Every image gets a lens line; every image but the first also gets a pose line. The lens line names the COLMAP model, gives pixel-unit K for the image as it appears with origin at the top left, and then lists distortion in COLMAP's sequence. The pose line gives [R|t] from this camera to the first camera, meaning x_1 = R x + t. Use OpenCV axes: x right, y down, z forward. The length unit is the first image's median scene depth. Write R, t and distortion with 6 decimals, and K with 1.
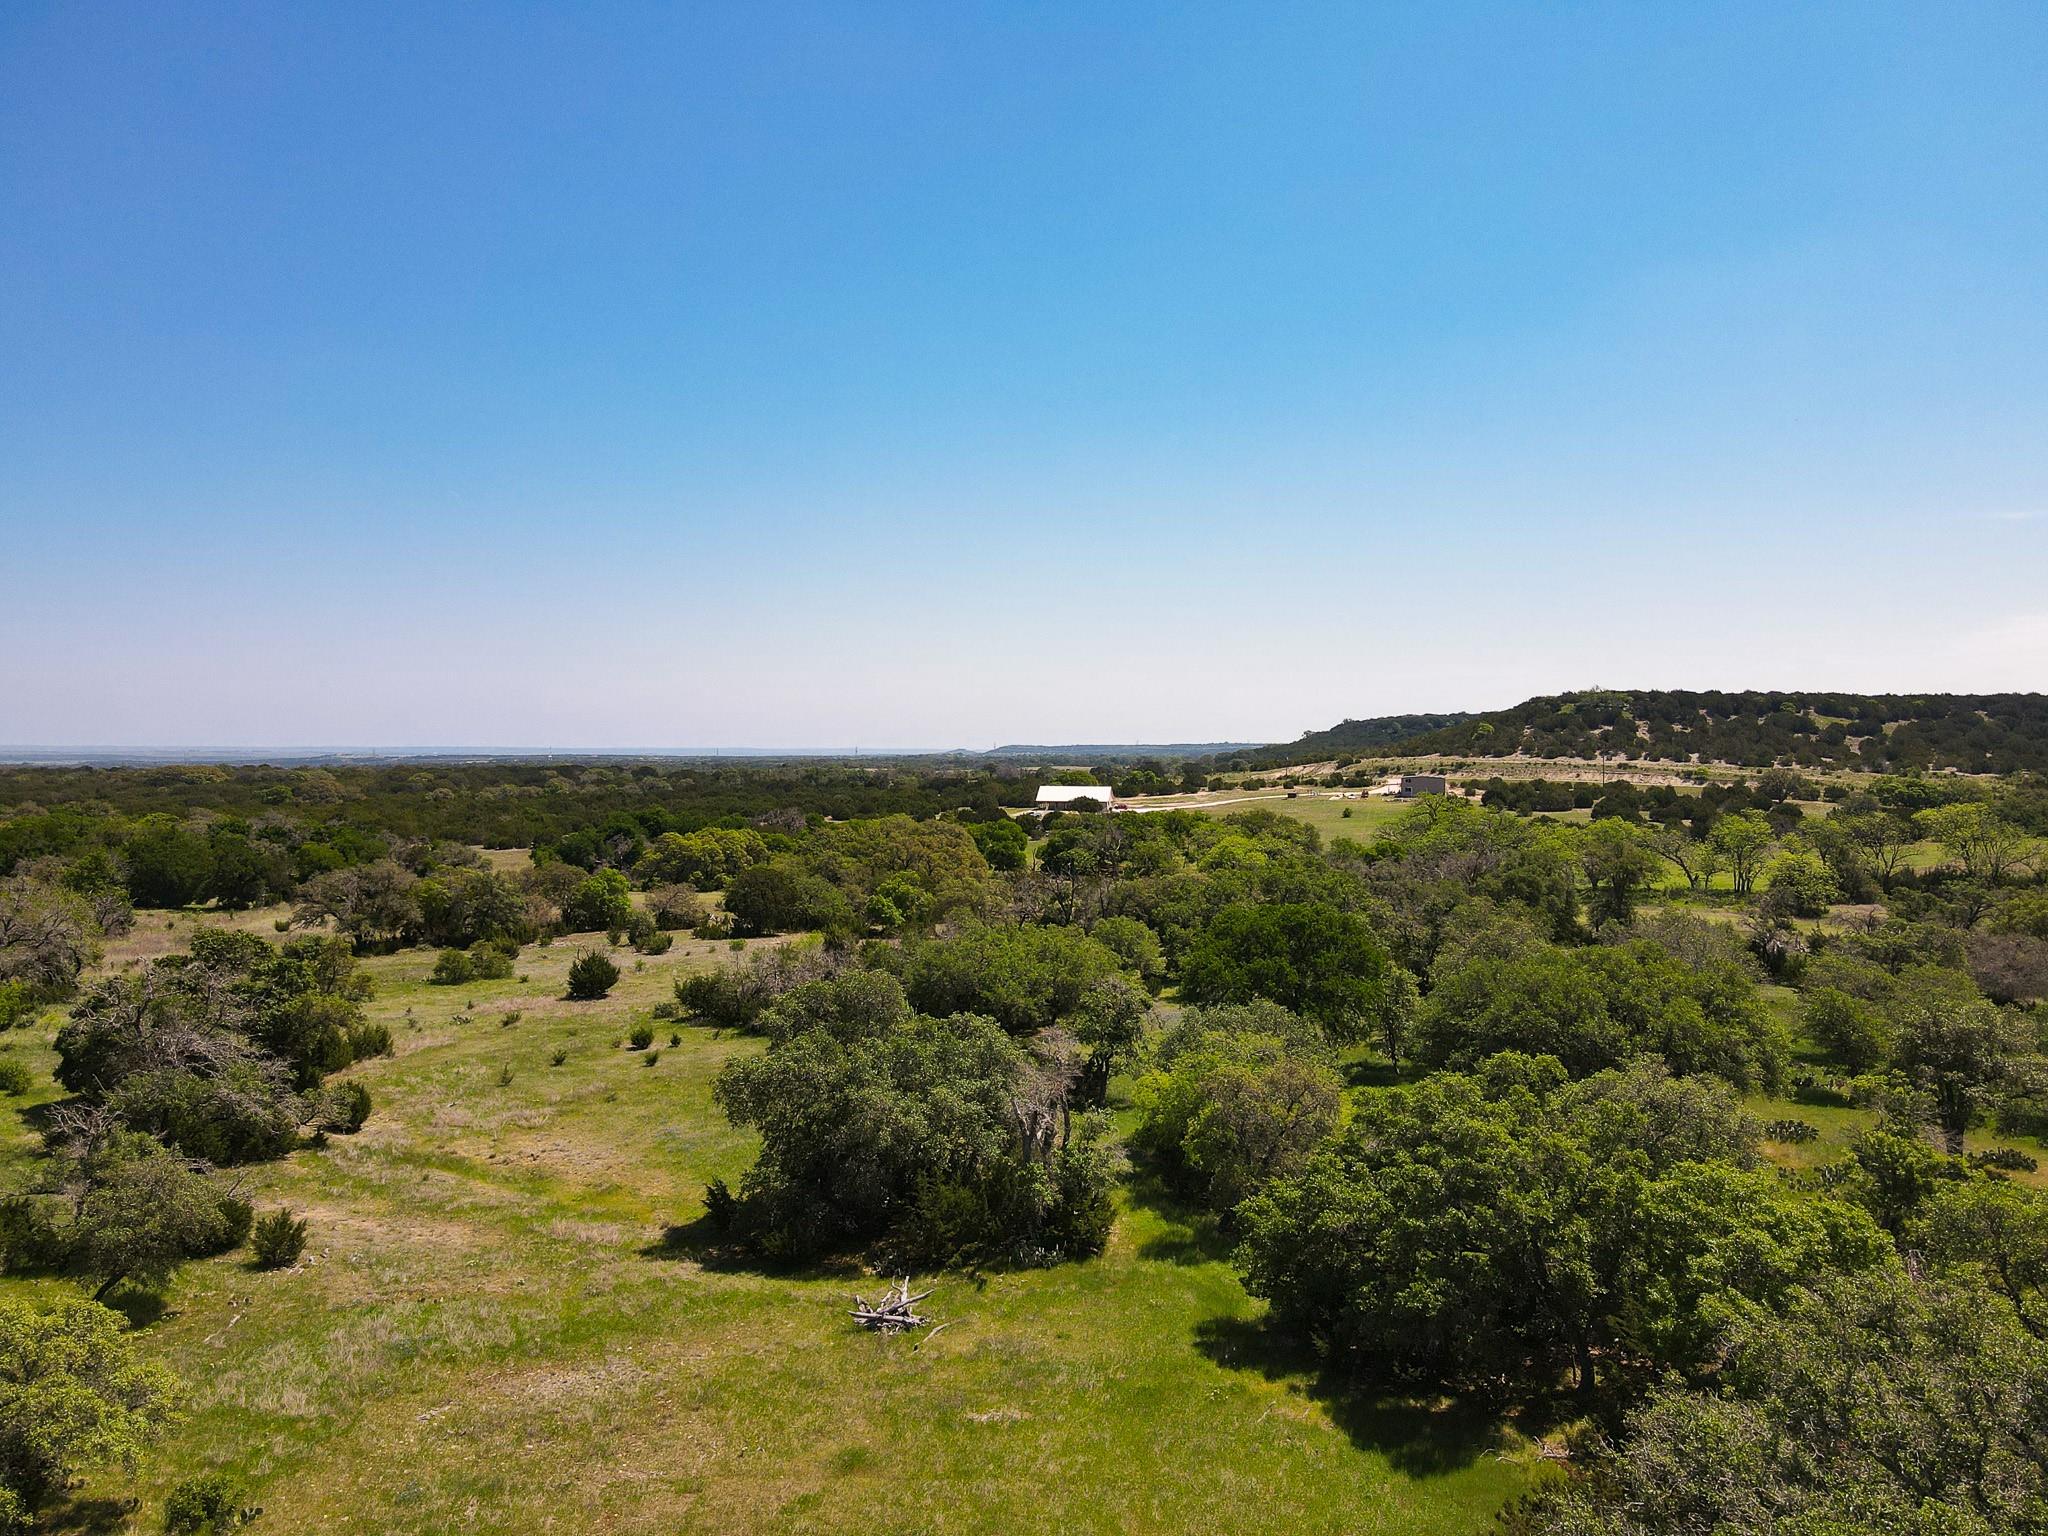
lens RADIAL K [[1500.0, 0, 1017.3], [0, 1500.0, 759.8], [0, 0, 1]] dist [-0.021225, 0.087019]
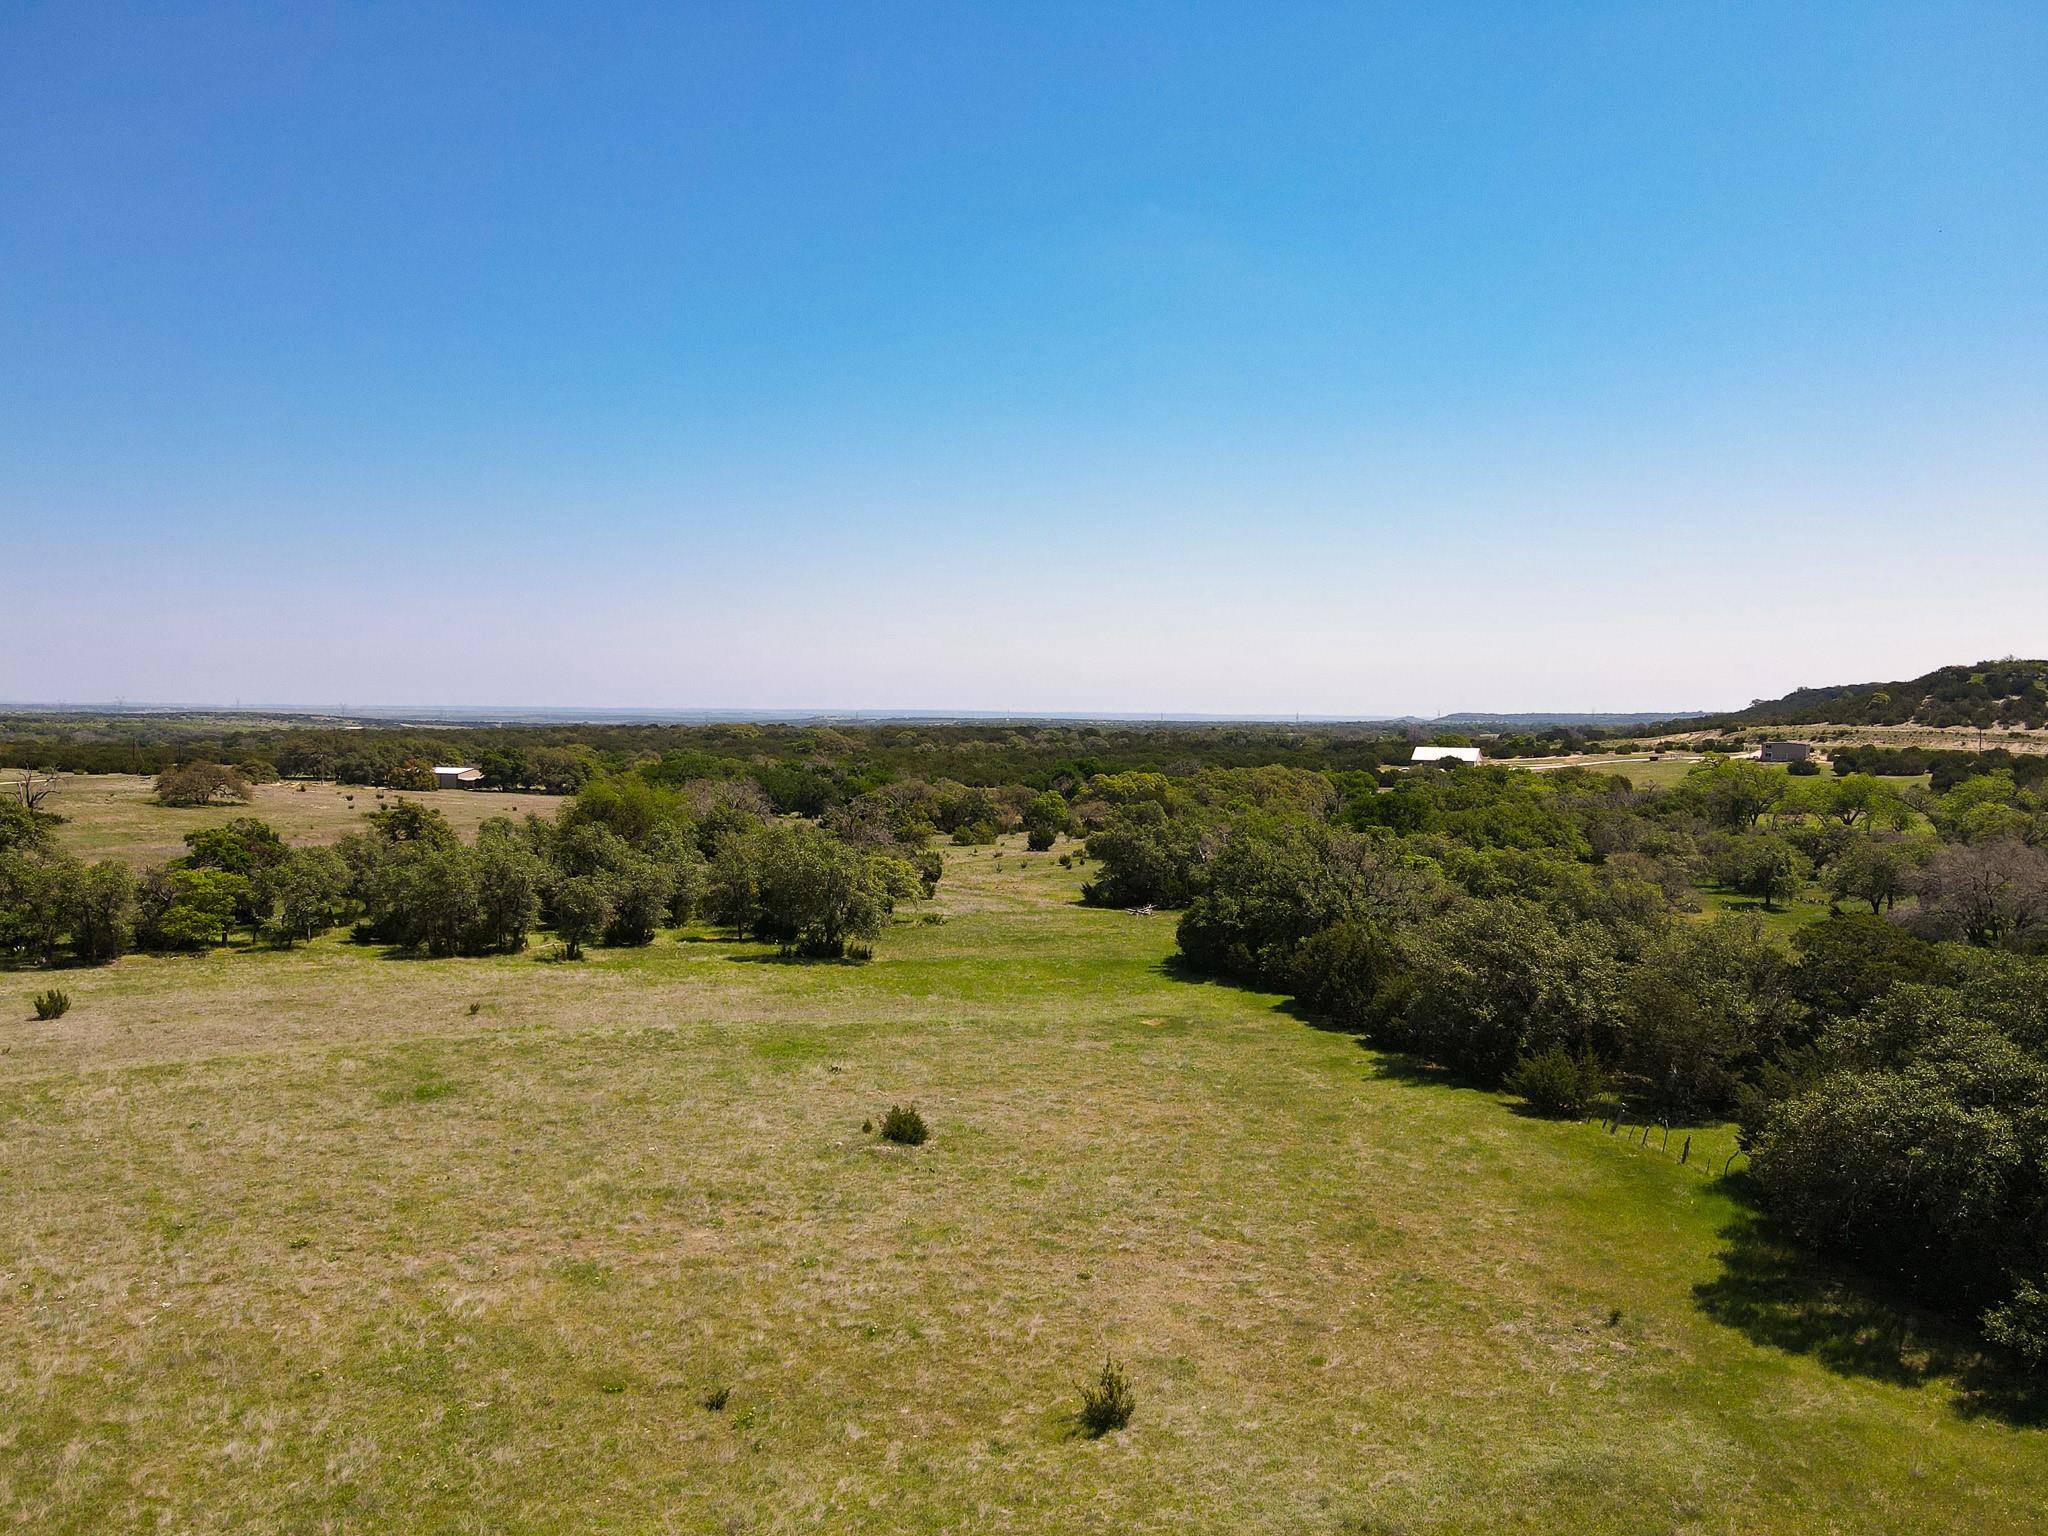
lens RADIAL K [[1508.5, 0, 1020.5], [0, 1508.5, 768.2], [0, 0, 1]] dist [0.008100, 0.013112]
pose [[0.957206, 0.017541, -0.288876, 0.058630], [-0.009453, 0.999524, 0.029369, 0.002750], [0.289254, -0.025382, 0.956916, -0.201289]]
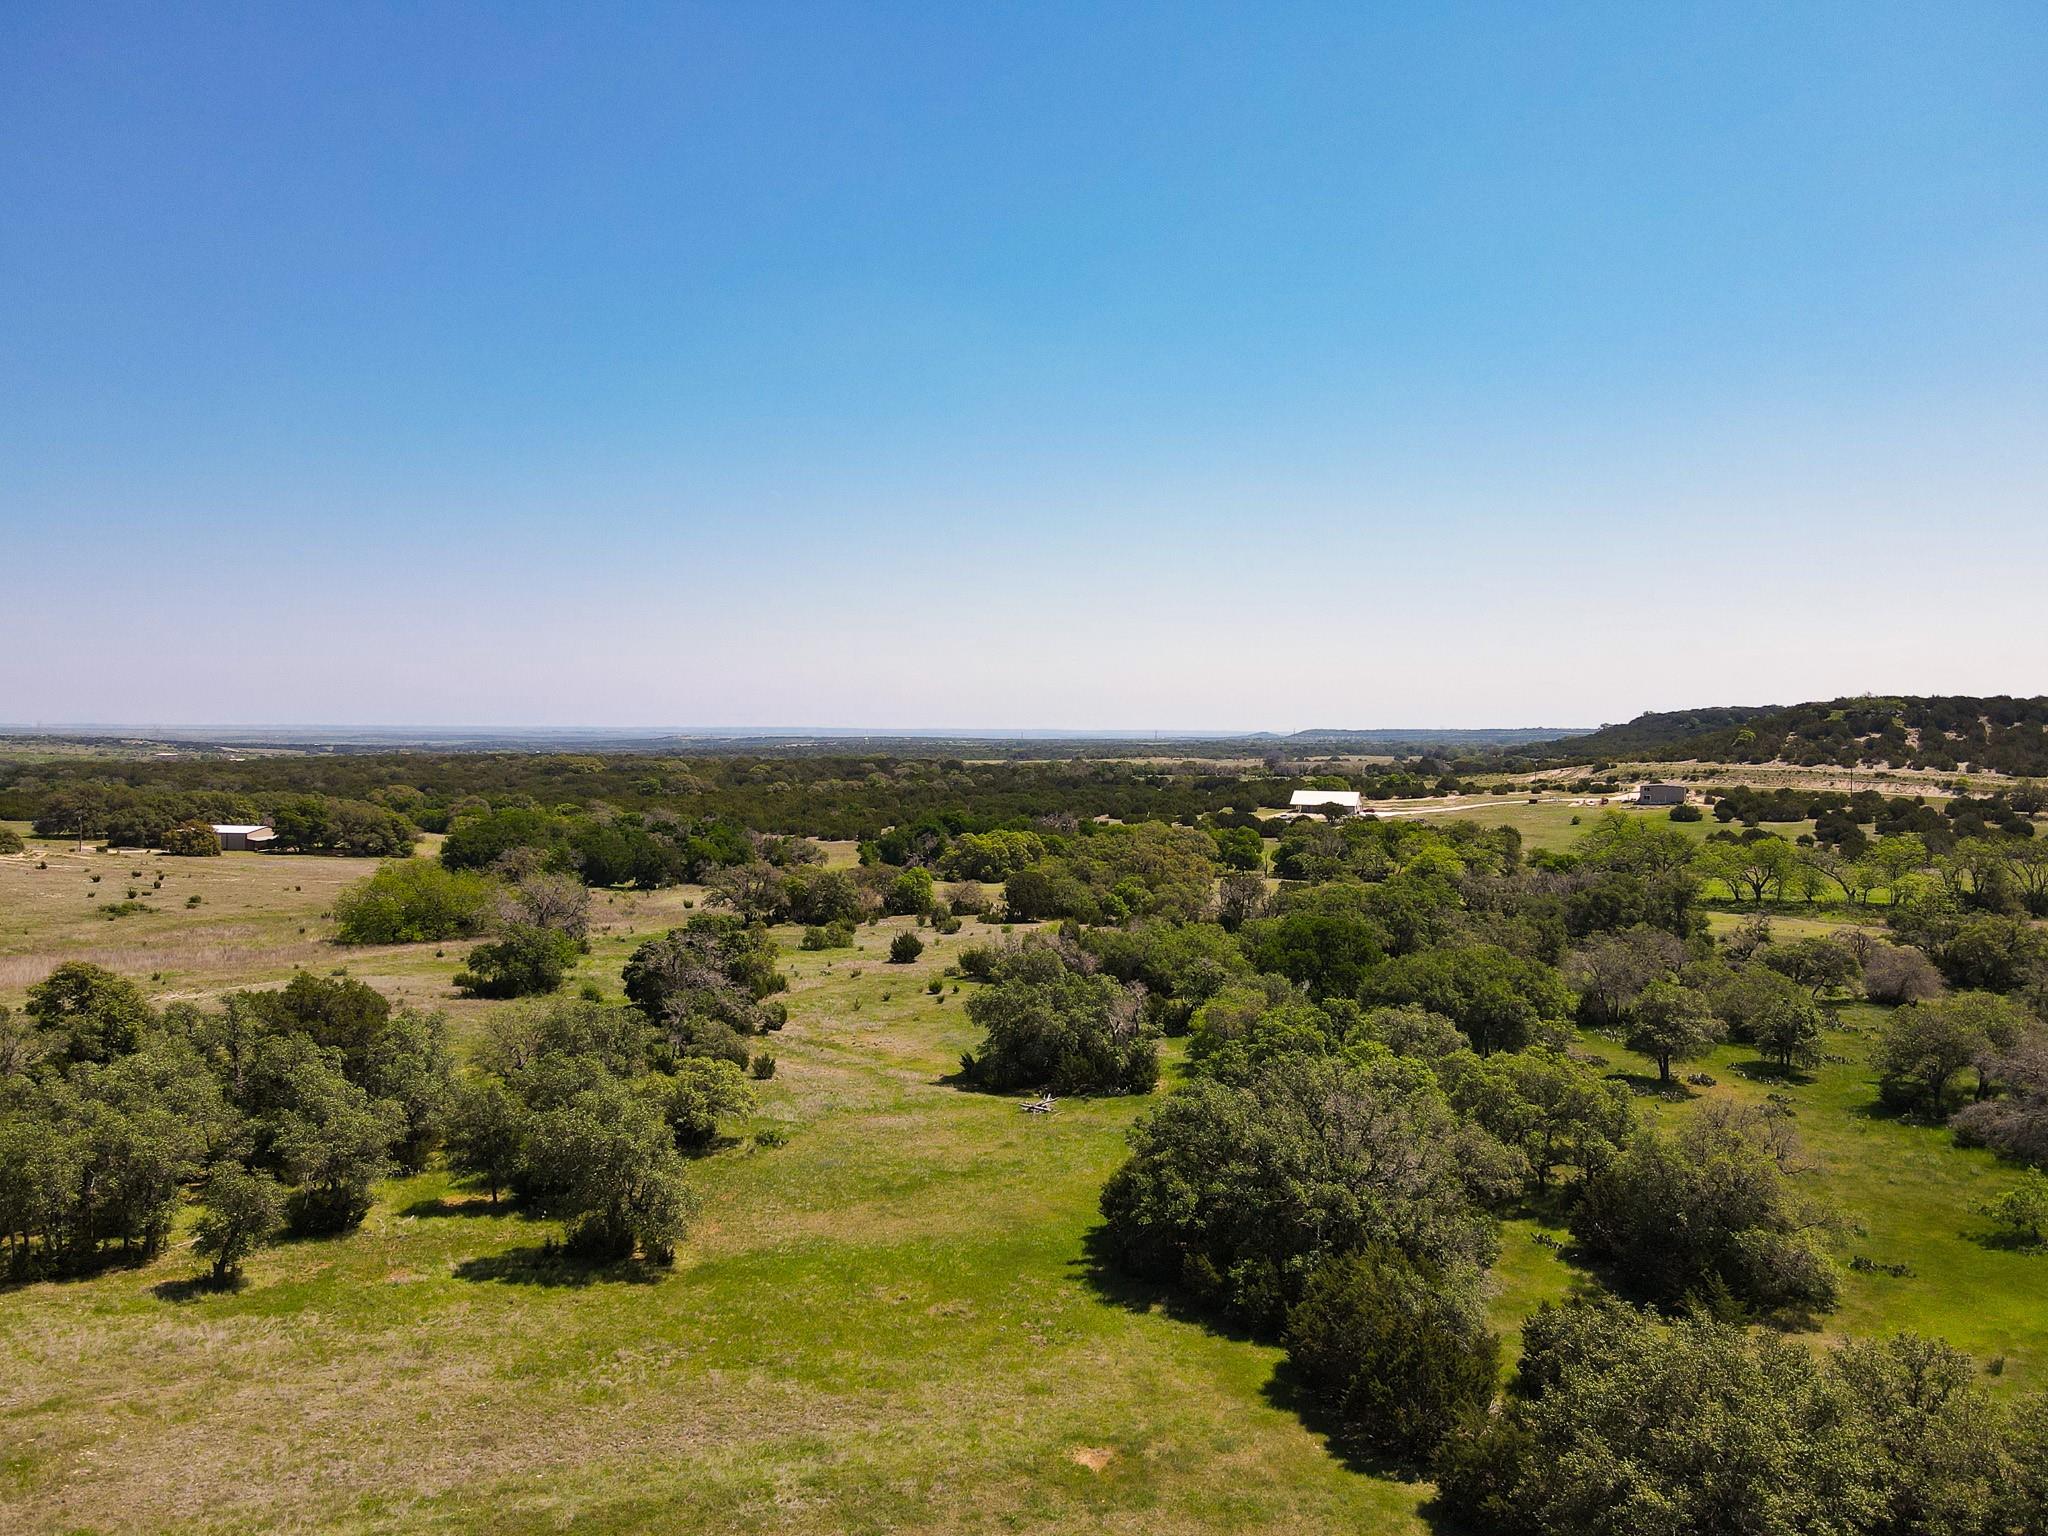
lens RADIAL K [[1506.6, 0, 1021.1], [0, 1506.6, 761.0], [0, 0, 1]] dist [-0.000312, 0.028942]
pose [[0.980143, 0.007267, -0.198161, 0.037258], [-0.004505, 0.999886, 0.014386, -0.019020], [0.198243, -0.013208, 0.980064, -0.132979]]
